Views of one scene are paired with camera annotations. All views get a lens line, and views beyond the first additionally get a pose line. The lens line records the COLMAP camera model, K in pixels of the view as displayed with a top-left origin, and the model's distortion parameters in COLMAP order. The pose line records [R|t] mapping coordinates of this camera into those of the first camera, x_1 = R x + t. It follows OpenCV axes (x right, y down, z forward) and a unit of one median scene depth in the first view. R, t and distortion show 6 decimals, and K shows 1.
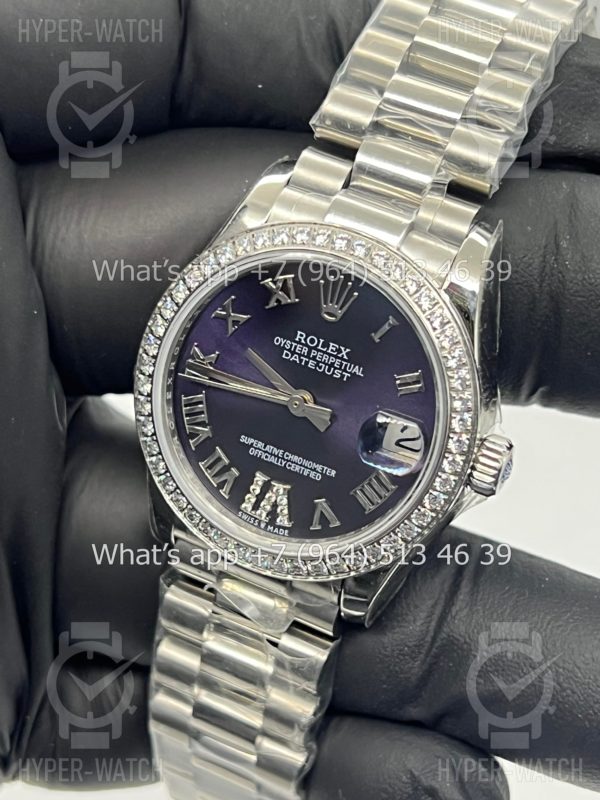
lens RADIAL K [[1805.4, 0, 300.0], [0, 1805.4, 400.0], [0, 0, 1]] dist [0.124833, -0.536807]
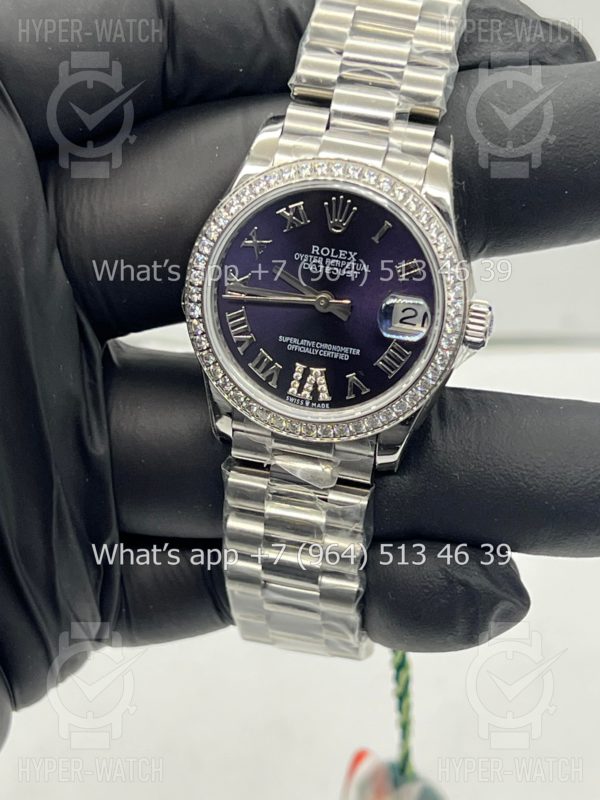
lens RADIAL K [[1805.4, 0, 300.0], [0, 1805.4, 400.0], [0, 0, 1]] dist [0.124833, -0.536807]
pose [[0.974019, -0.170010, 0.149612, -0.216063], [0.171003, 0.985250, 0.006298, 0.058526], [-0.148476, 0.019450, 0.988725, -0.250775]]
